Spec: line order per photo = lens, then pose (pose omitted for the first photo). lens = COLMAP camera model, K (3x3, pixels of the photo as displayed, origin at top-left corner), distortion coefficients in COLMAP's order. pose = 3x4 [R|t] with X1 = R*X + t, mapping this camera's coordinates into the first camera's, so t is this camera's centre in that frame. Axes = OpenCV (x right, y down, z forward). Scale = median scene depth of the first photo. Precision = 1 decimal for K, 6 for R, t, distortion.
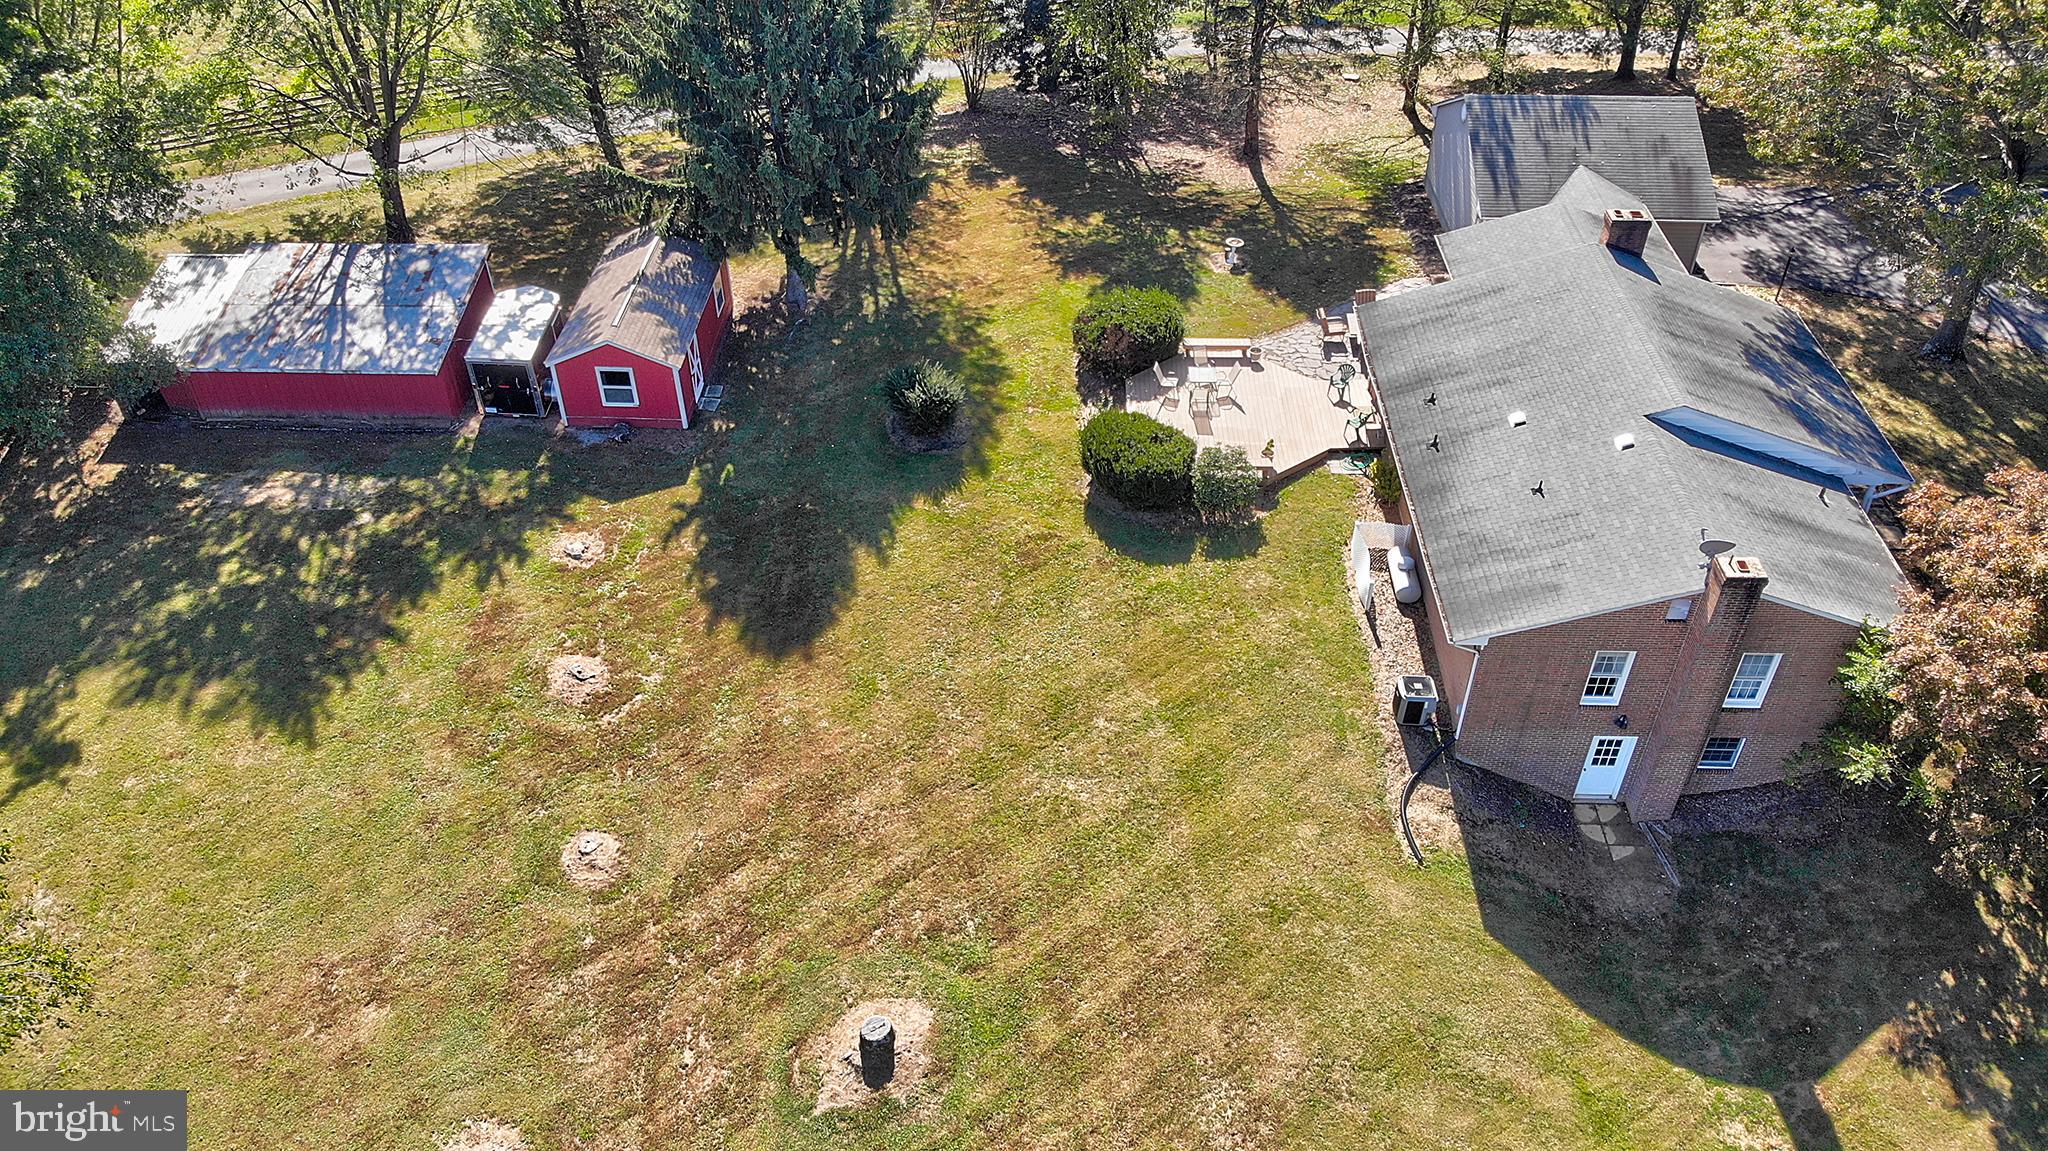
lens RADIAL K [[1482.2, 0, 1024.0], [0, 1482.2, 575.5], [0, 0, 1]] dist [0.094270, -0.202046]
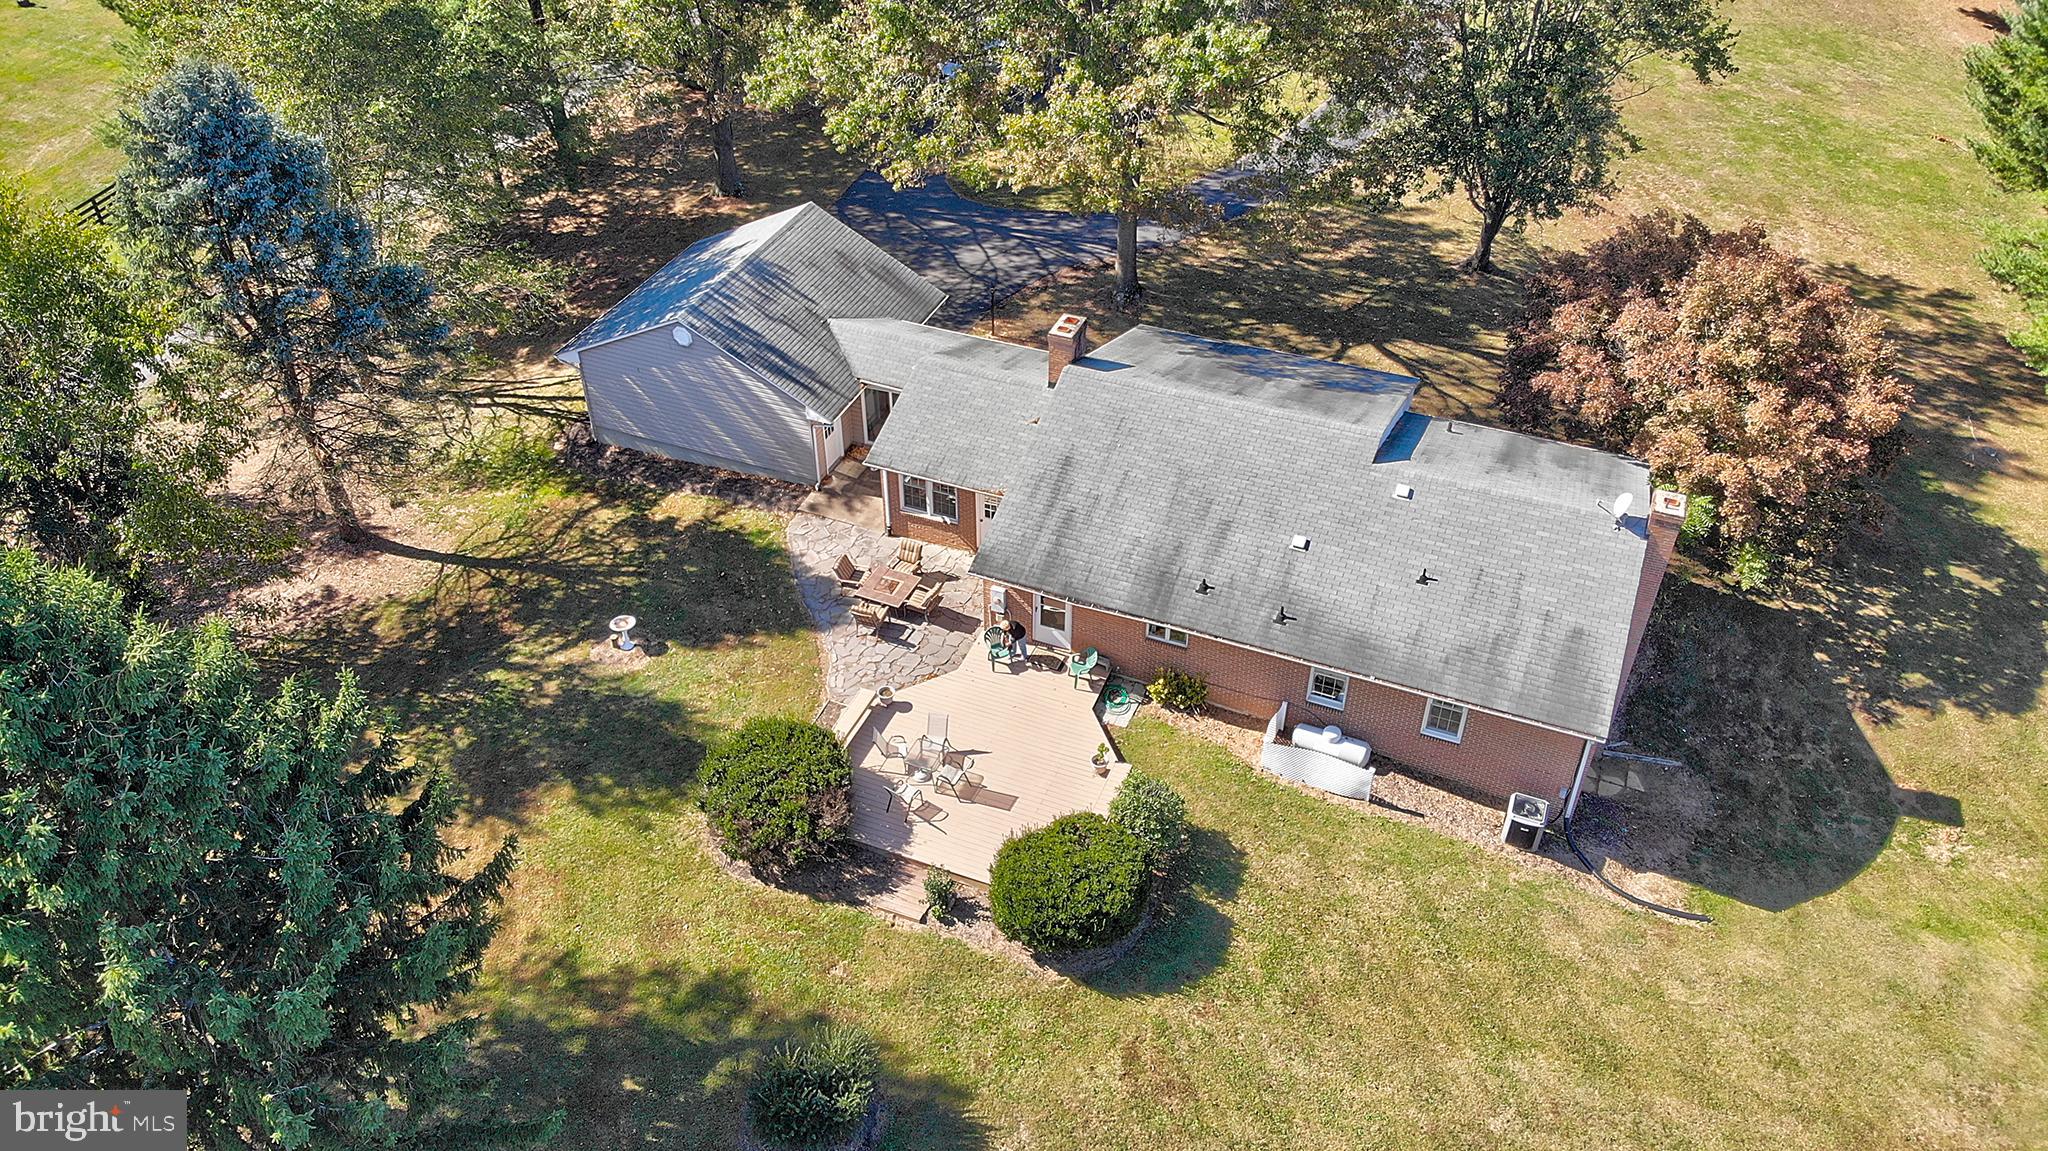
lens RADIAL K [[1482.2, 0, 1024.0], [0, 1482.2, 575.5], [0, 0, 1]] dist [0.094270, -0.202046]
pose [[0.367360, -0.594860, 0.714974, -0.411512], [0.607474, 0.735565, 0.299866, -0.476286], [-0.704288, 0.324170, 0.631579, 0.546087]]
